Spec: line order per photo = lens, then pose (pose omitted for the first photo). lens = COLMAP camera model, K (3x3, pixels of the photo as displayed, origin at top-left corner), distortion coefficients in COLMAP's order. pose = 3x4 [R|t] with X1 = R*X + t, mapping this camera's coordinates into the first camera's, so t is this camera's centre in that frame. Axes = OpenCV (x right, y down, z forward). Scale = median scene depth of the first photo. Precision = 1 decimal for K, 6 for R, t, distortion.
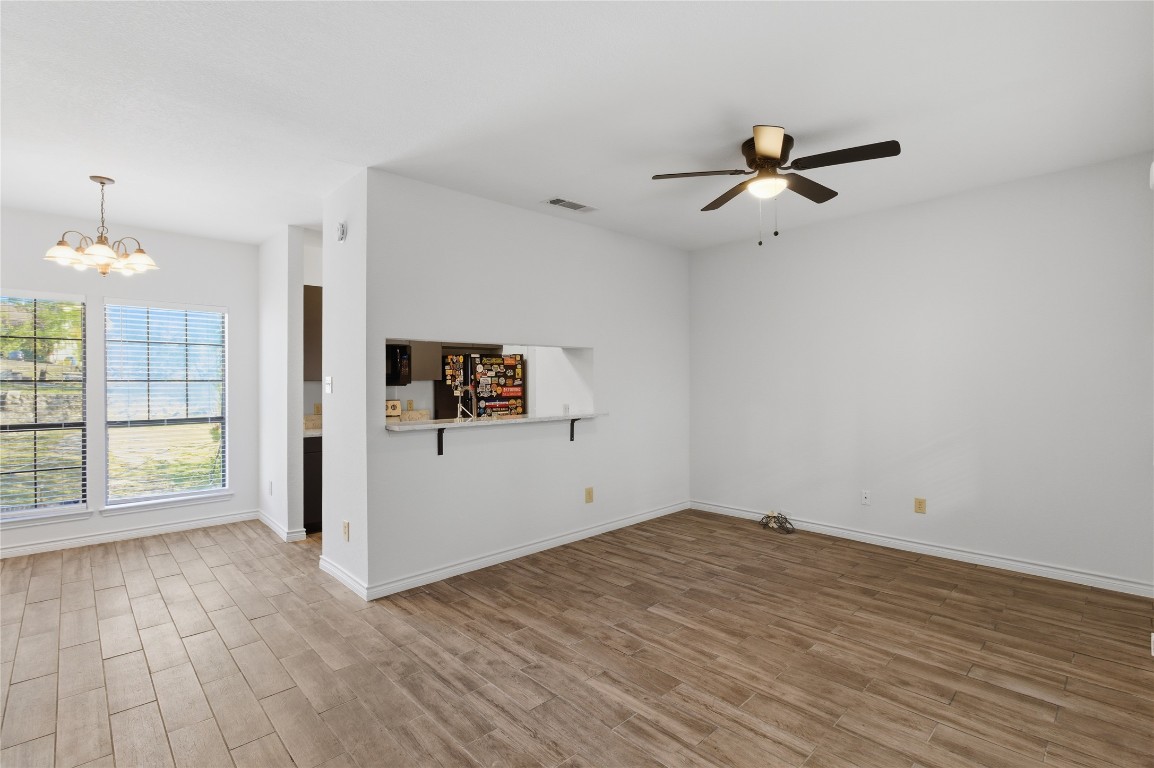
lens RADIAL K [[527.7, 0, 580.2], [0, 527.7, 377.0], [0, 0, 1]] dist [0.002240, -0.000645]
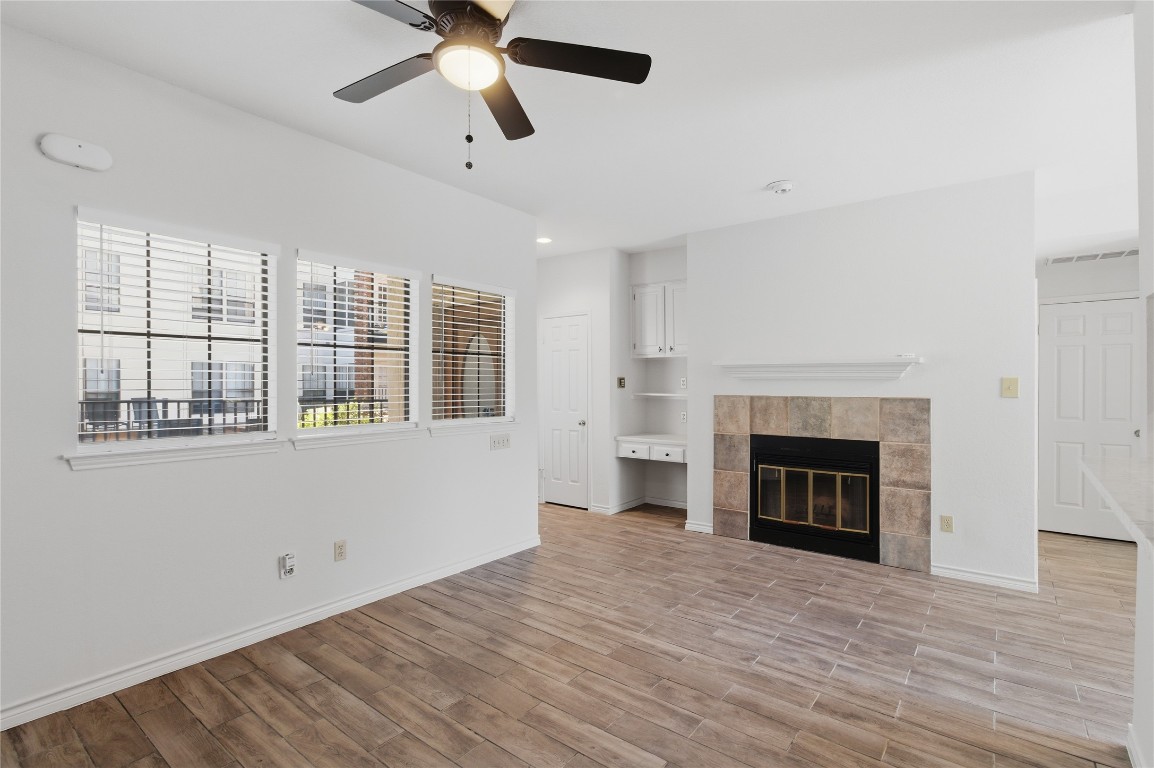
lens RADIAL K [[531.4, 0, 578.6], [0, 531.4, 381.9], [0, 0, 1]] dist [-0.003698, -0.000244]
pose [[-0.989323, 0.007494, -0.145548, 0.374344], [0.008419, 0.999948, -0.005739, 0.014971], [0.145498, -0.006903, -0.989335, 1.923015]]
